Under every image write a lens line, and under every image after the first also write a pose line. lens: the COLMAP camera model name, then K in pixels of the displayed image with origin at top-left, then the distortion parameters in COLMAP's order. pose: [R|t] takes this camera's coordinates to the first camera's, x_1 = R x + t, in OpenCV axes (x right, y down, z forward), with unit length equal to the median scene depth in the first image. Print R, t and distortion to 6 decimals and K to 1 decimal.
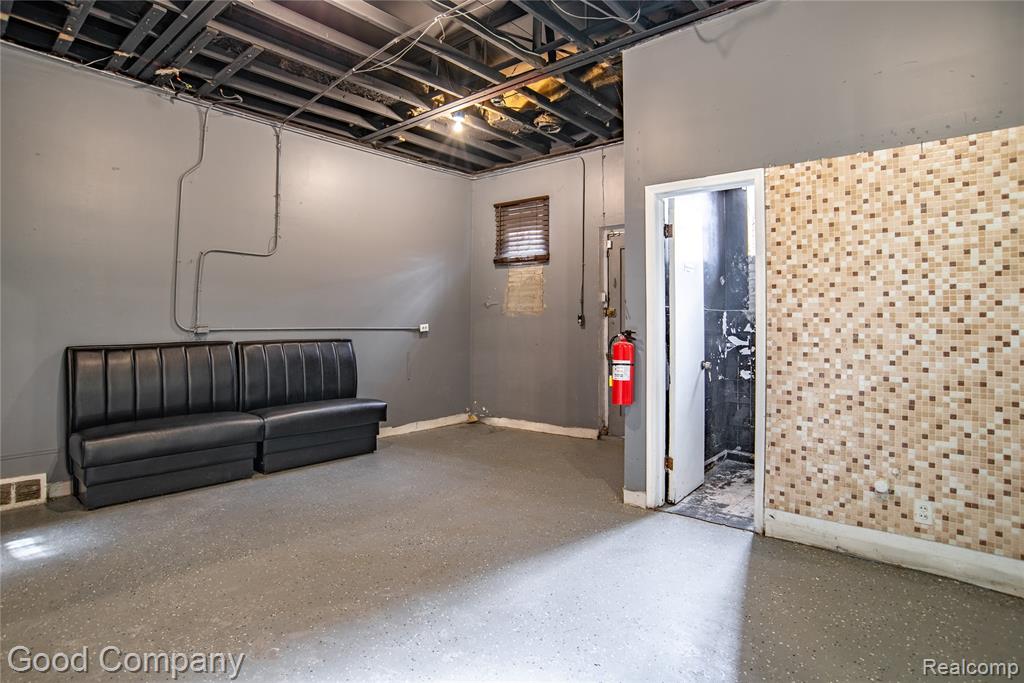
lens RADIAL K [[529.3, 0, 508.1], [0, 529.3, 309.9], [0, 0, 1]] dist [-0.070908, 0.026456]
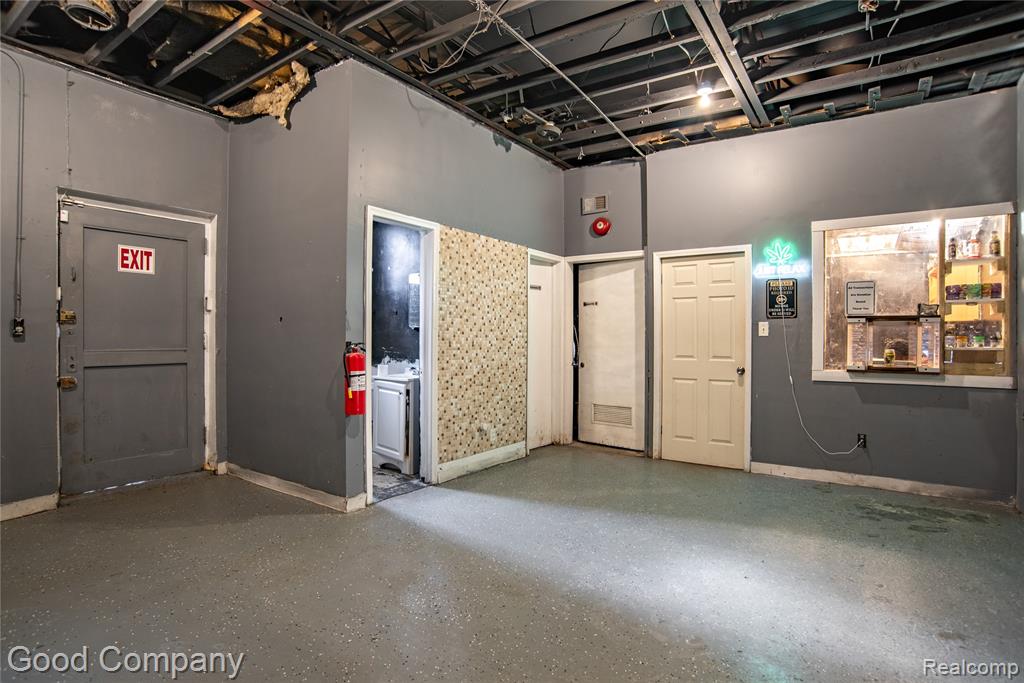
lens RADIAL K [[529.3, 0, 491.1], [0, 529.3, 342.1], [0, 0, 1]] dist [-0.070908, 0.026456]
pose [[-0.060227, -0.016819, 0.998043, -0.999744], [-0.031327, 0.999397, 0.014952, 0.020951], [-0.997693, -0.030365, -0.060718, 0.997219]]
